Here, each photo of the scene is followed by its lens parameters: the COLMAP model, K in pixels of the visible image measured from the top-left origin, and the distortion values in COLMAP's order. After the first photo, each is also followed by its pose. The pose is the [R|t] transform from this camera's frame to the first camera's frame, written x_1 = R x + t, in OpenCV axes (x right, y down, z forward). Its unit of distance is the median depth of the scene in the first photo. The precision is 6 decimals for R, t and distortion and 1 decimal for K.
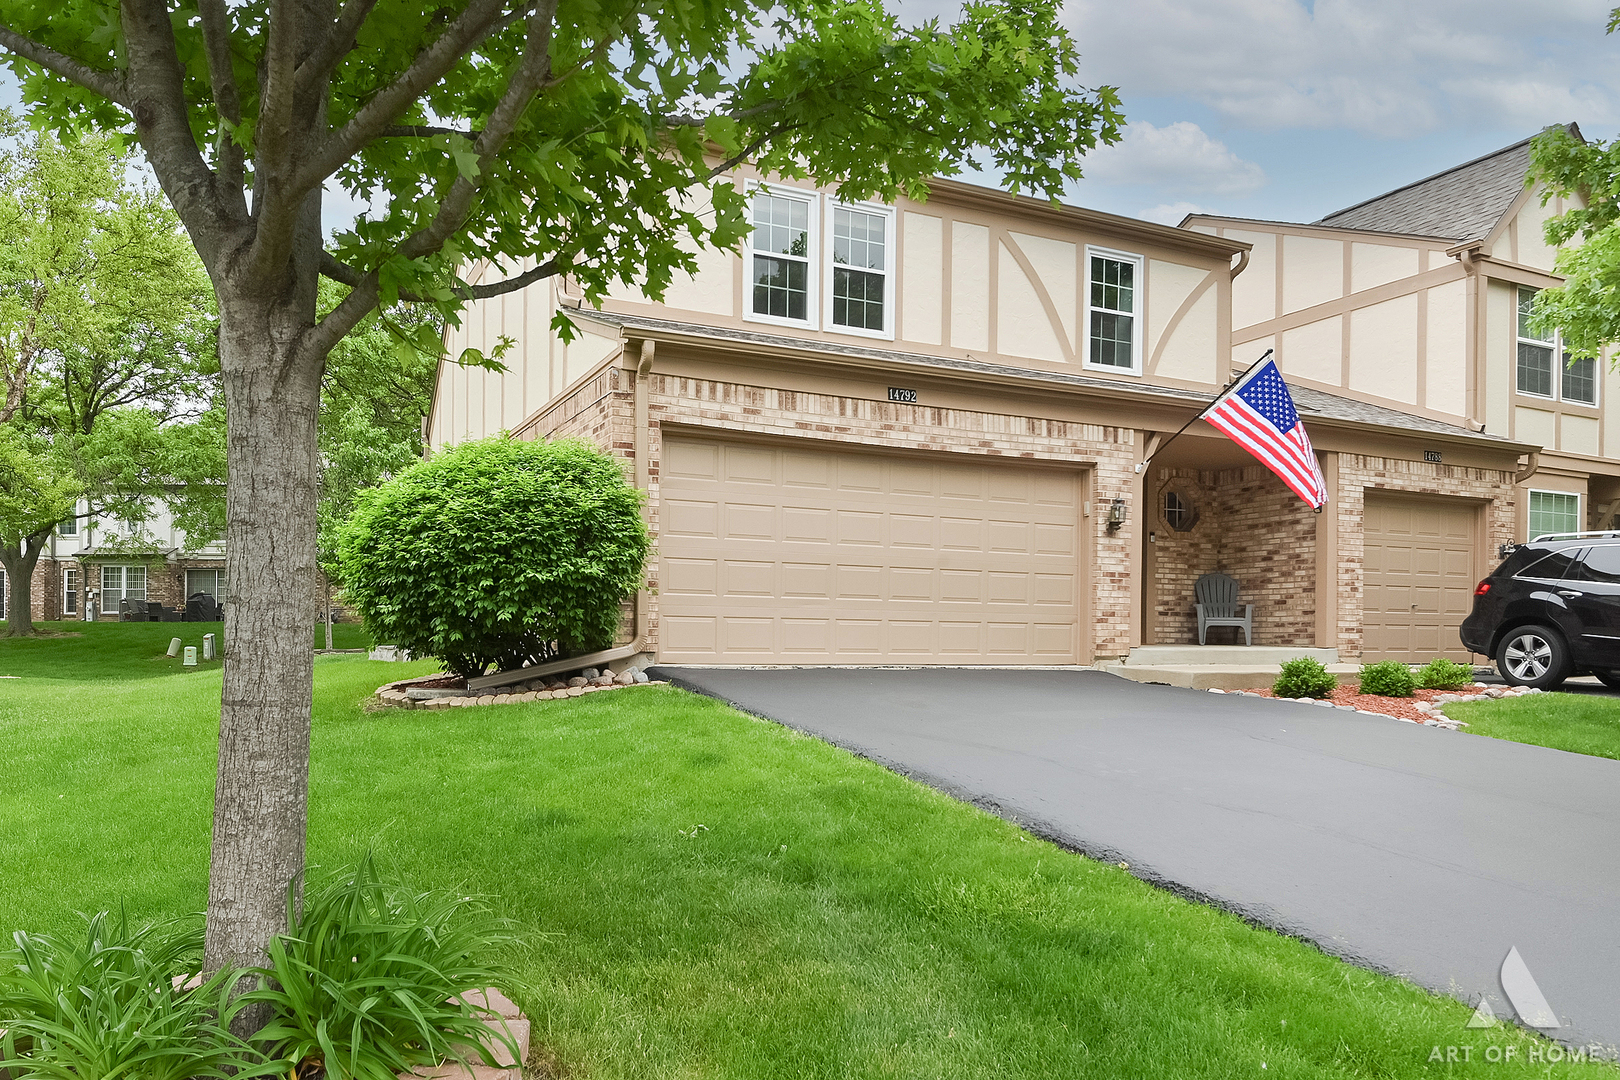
lens RADIAL K [[1050.6, 0, 832.0], [0, 1050.6, 628.6], [0, 0, 1]] dist [0.000889, -0.000519]
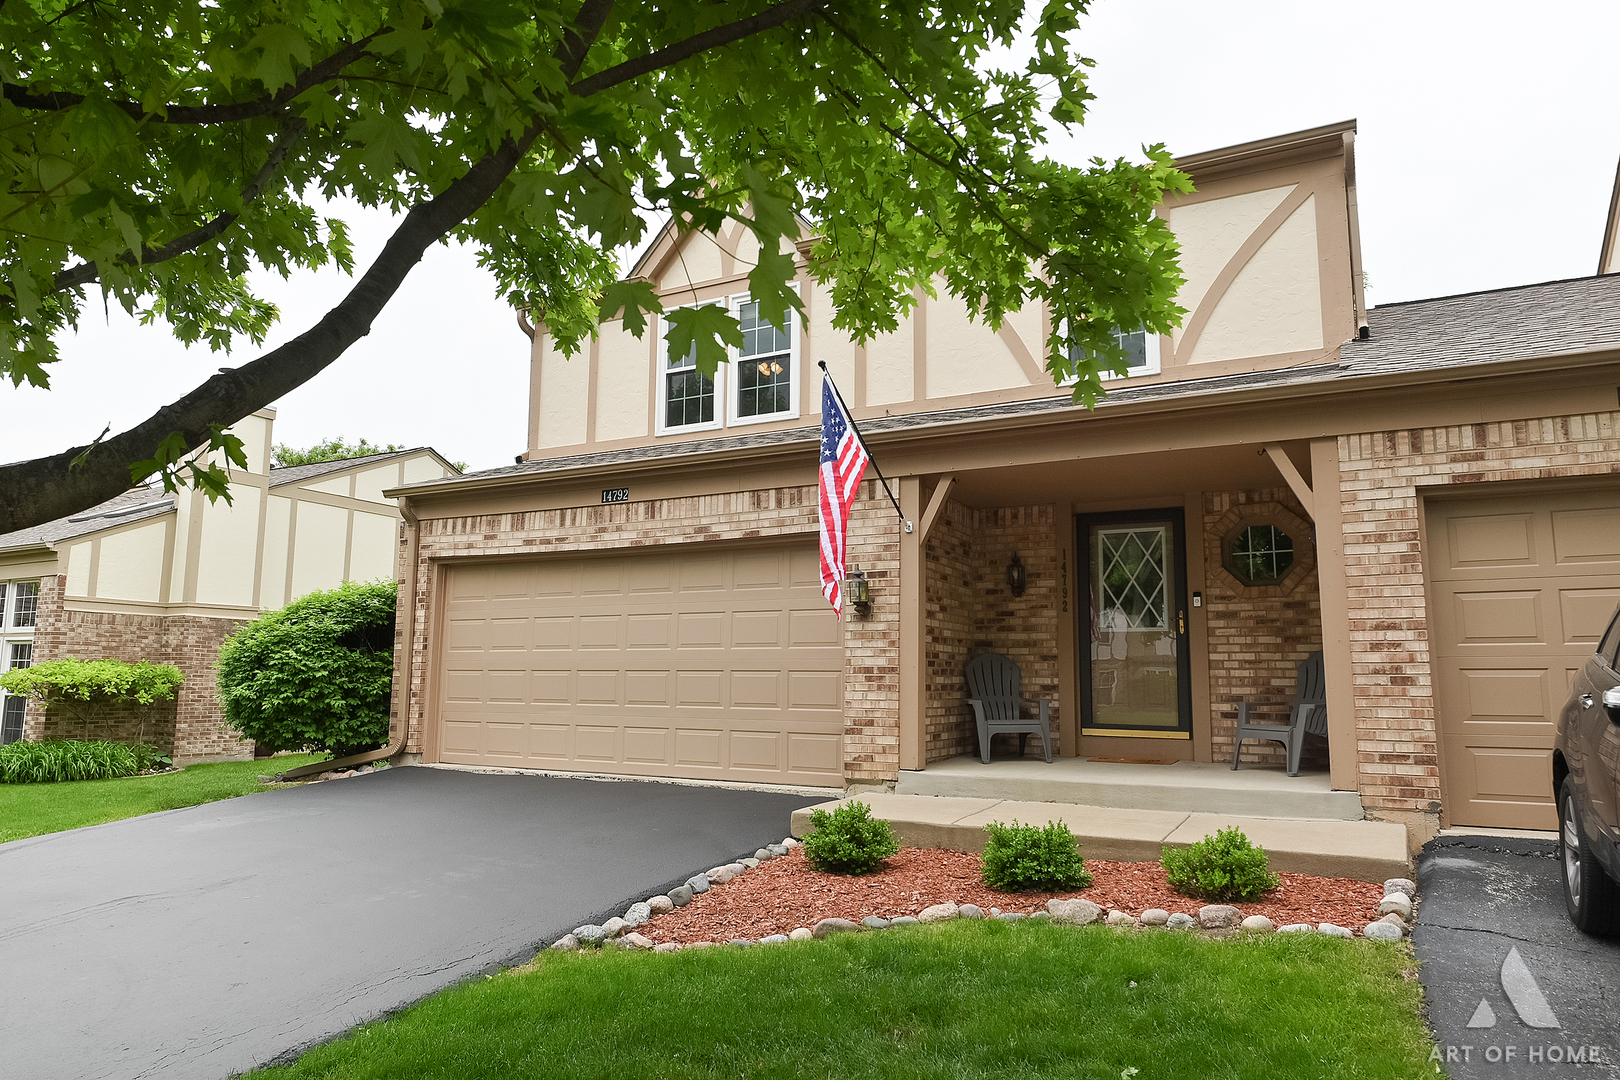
lens RADIAL K [[1011.8, 0, 811.2], [0, 1011.8, 548.3], [0, 0, 1]] dist [0.024174, -0.019258]
pose [[0.619760, -0.110088, -0.777031, 0.822313], [0.000873, 0.990208, -0.139595, -0.036479], [0.784791, 0.085837, 0.613788, 0.509430]]
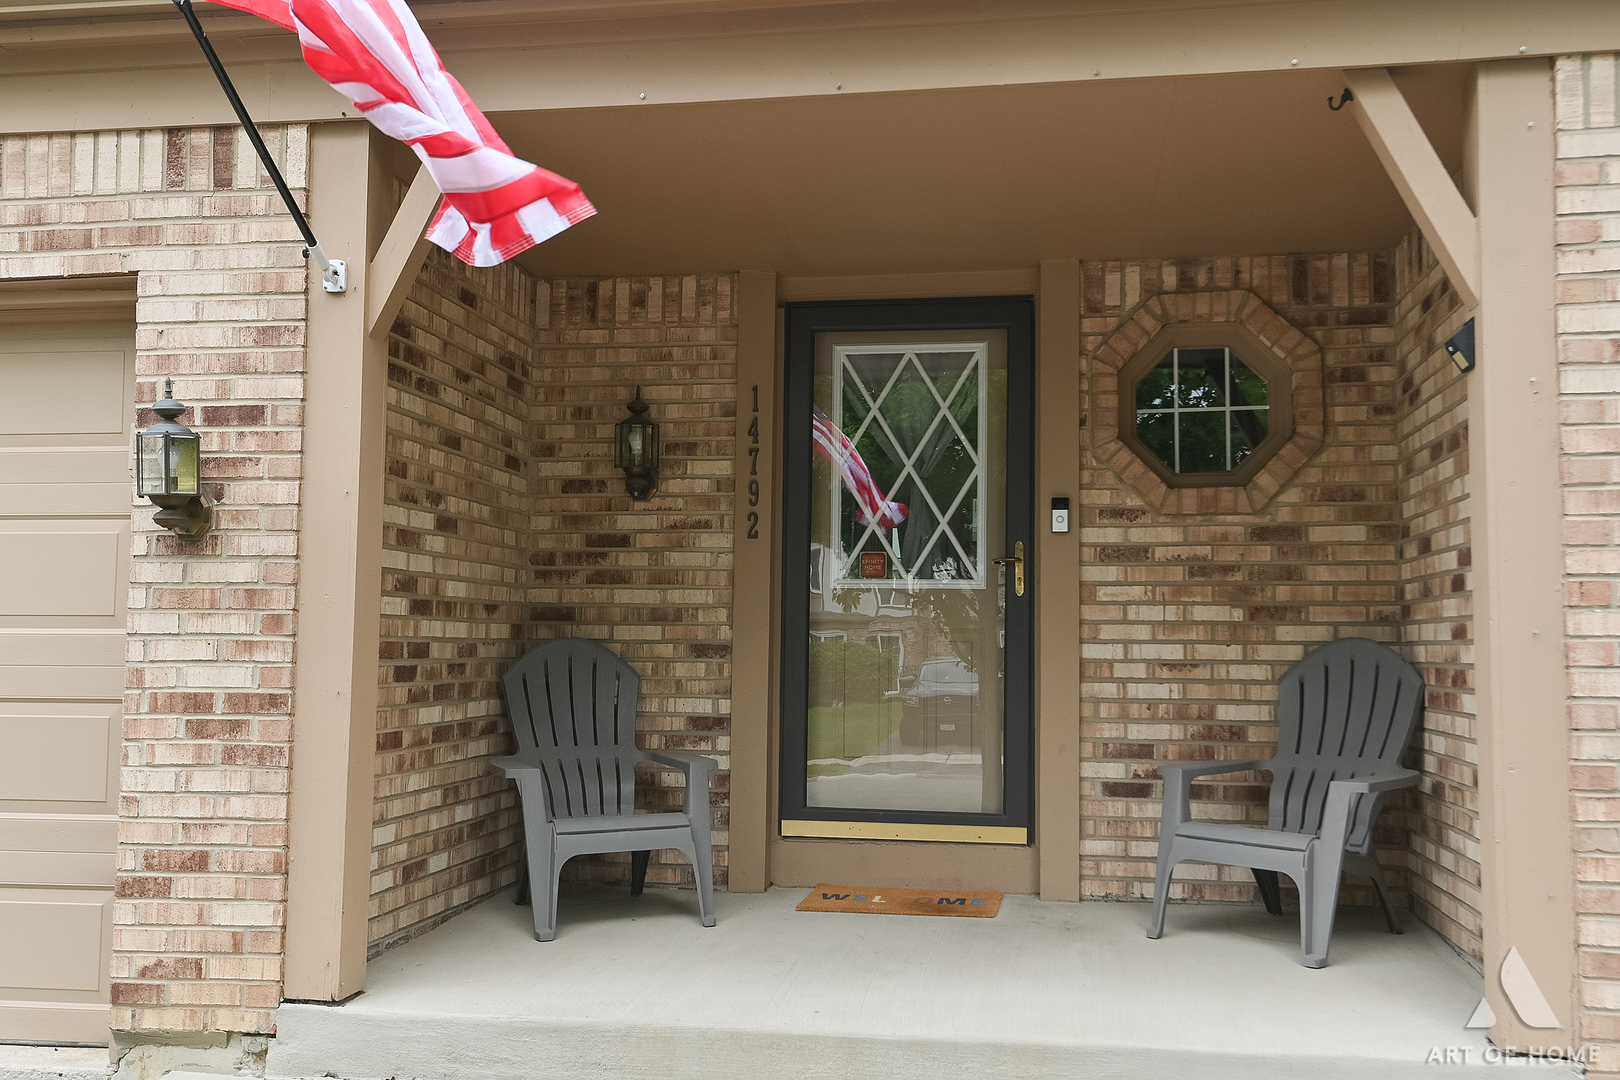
lens RADIAL K [[1585.3, 0, 784.2], [0, 1585.3, 549.5], [0, 0, 1]] dist [0.065076, 0.000000]
pose [[0.827801, -0.040616, -0.559550, 0.600814], [0.003193, 0.997701, -0.067696, -0.061680], [0.561013, 0.054253, 0.826027, 0.760065]]
